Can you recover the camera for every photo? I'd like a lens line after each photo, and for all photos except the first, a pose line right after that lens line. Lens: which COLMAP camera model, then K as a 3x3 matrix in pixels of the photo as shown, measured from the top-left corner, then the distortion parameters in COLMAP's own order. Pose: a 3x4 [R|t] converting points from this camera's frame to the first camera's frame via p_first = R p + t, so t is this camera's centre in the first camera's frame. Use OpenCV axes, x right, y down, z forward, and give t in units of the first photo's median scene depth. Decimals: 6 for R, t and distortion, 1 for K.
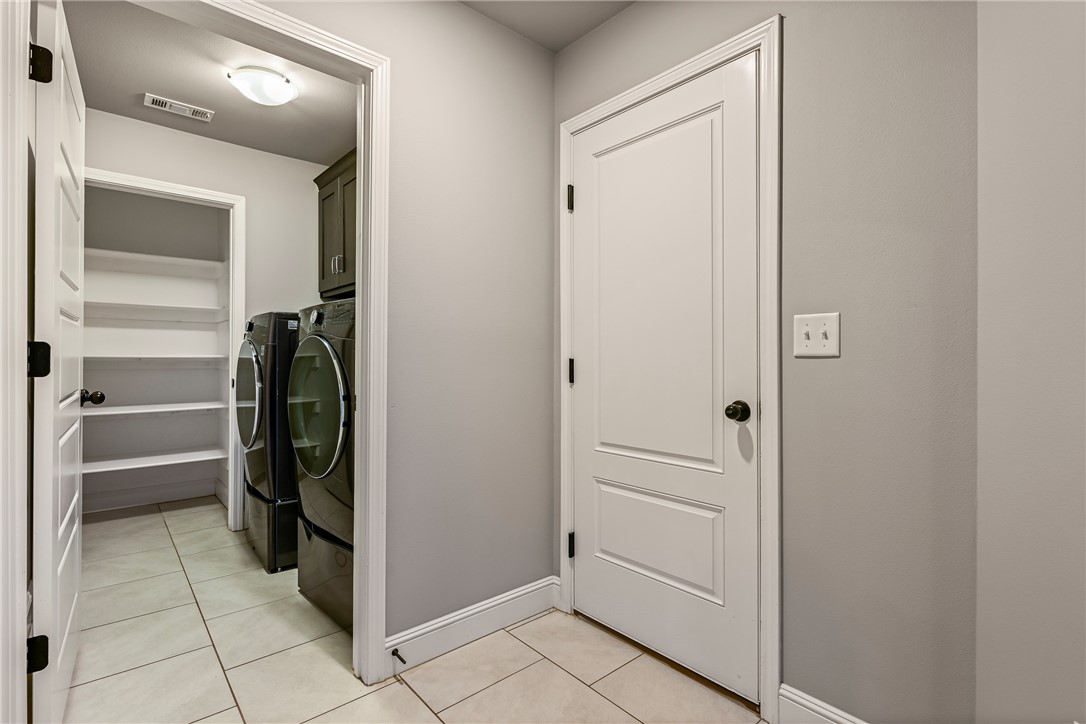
lens RADIAL K [[506.6, 0, 542.1], [0, 506.6, 356.2], [0, 0, 1]] dist [-0.002100, -0.002097]
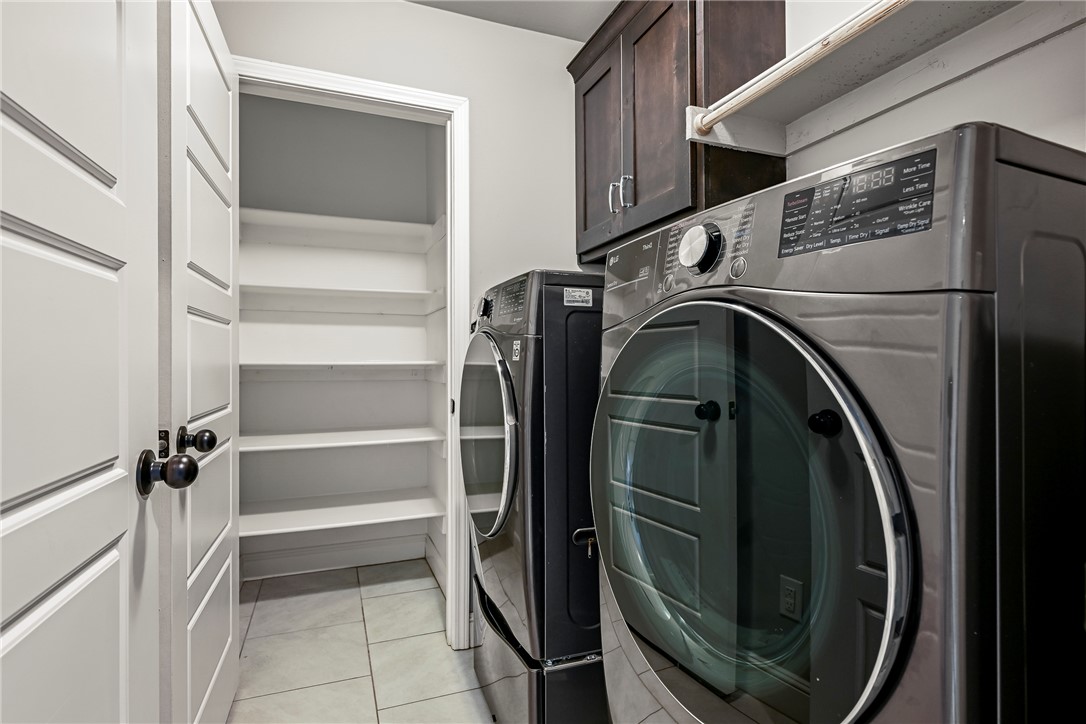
lens RADIAL K [[533.8, 0, 545.9], [0, 533.8, 364.5], [0, 0, 1]] dist [-0.001497, -0.000121]
pose [[0.943687, -0.002814, -0.330827, -0.290249], [0.005456, 0.999960, 0.007059, -0.001162], [0.330794, -0.008467, 0.943665, 0.427789]]
